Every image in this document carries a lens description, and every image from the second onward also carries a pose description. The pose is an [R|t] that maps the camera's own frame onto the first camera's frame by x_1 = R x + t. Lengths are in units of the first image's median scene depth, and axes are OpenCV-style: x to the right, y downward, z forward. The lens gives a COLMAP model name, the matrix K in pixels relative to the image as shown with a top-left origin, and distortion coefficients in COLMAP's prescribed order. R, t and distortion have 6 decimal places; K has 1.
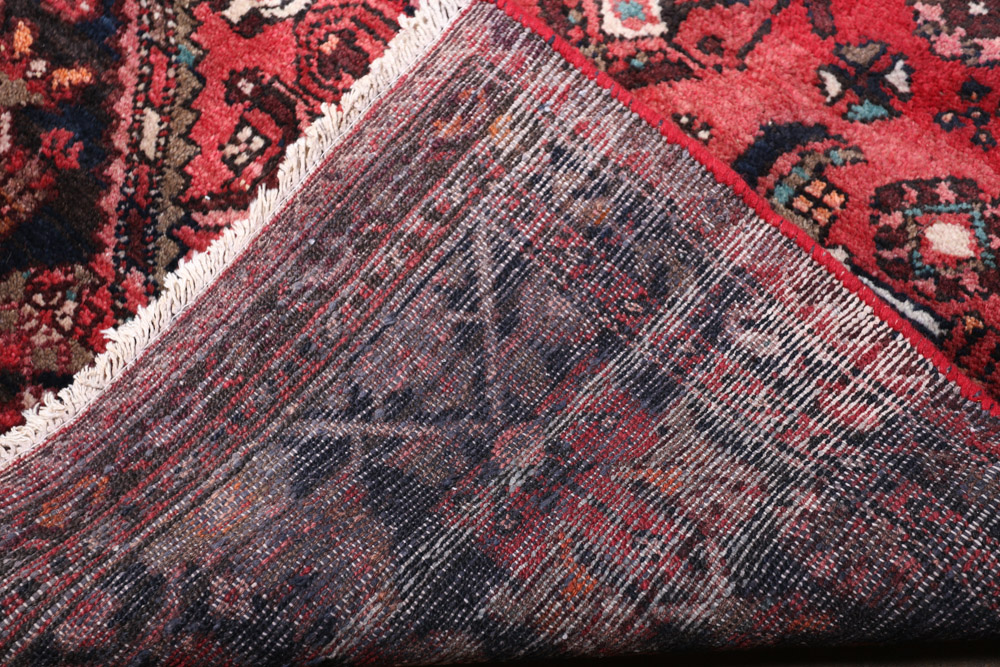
lens RADIAL K [[1069.7, 0, 527.8], [0, 1069.7, 344.5], [0, 0, 1]] dist [0.038445, 0.000000]
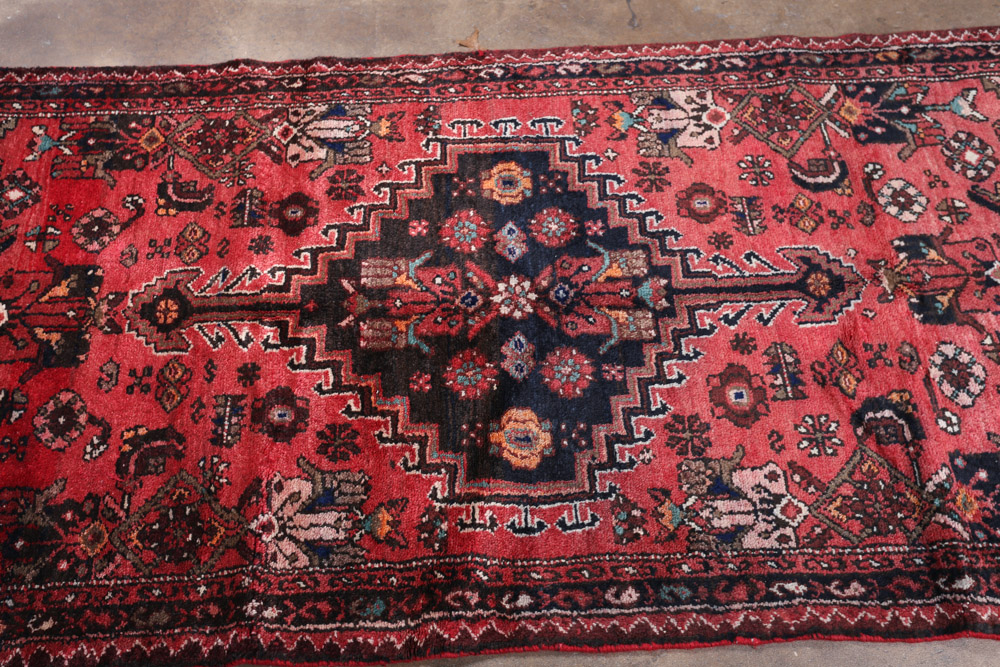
lens RADIAL K [[972.7, 0, 503.3], [0, 972.7, 333.5], [0, 0, 1]] dist [0.011924, 0.000000]
pose [[0.672522, 0.694679, -0.255216, 1.412223], [-0.731361, 0.676603, -0.085554, -0.921147], [0.113247, 0.244192, 0.963091, -0.904677]]
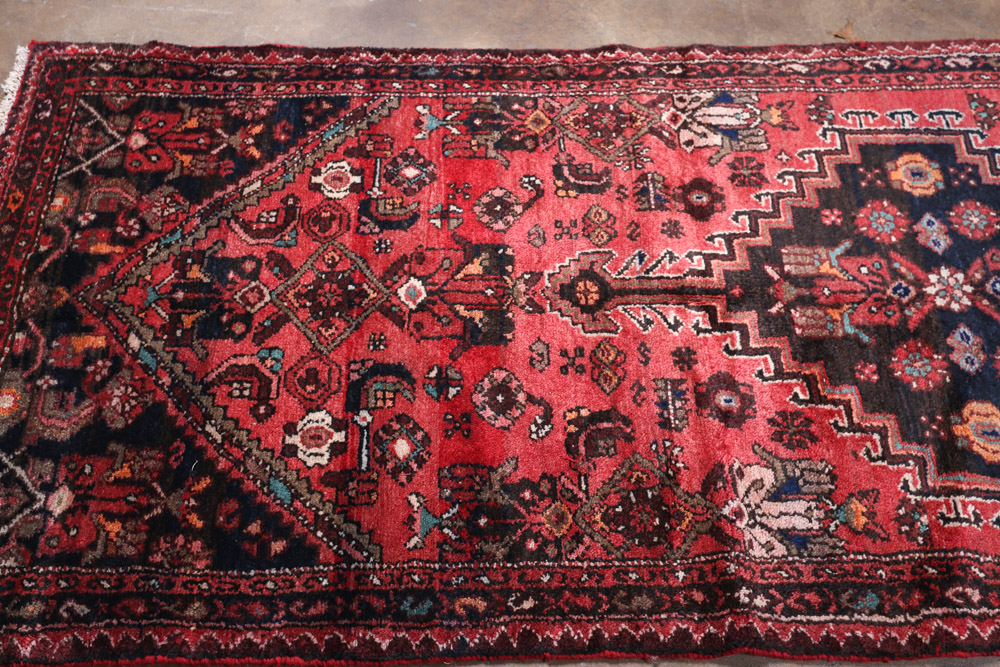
lens RADIAL K [[983.8, 0, 493.1], [0, 983.8, 340.2], [0, 0, 1]] dist [0.021807, 0.000000]
pose [[0.644721, 0.709547, -0.284390, 0.880126], [-0.754883, 0.649554, -0.090720, -0.188672], [0.120356, 0.273170, 0.954407, -0.952554]]
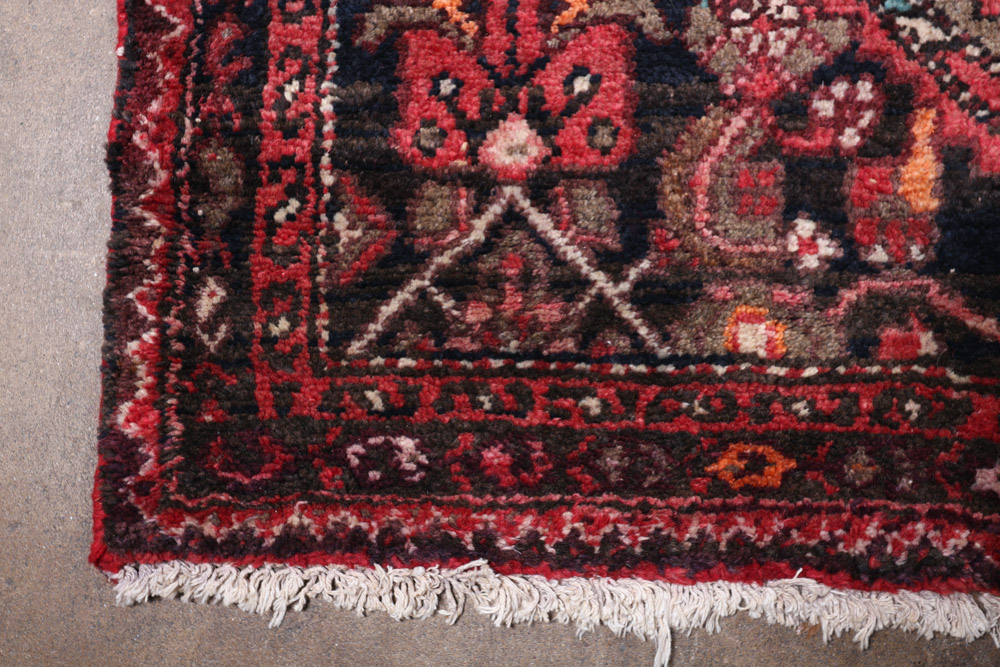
lens RADIAL K [[1069.7, 0, 467.3], [0, 1069.7, 322.9], [0, 0, 1]] dist [0.038445, 0.000000]
pose [[0.761581, -0.640367, 0.099628, -0.843956], [0.622506, 0.765595, 0.162331, -0.124432], [-0.180226, -0.061609, 0.981694, 0.225464]]
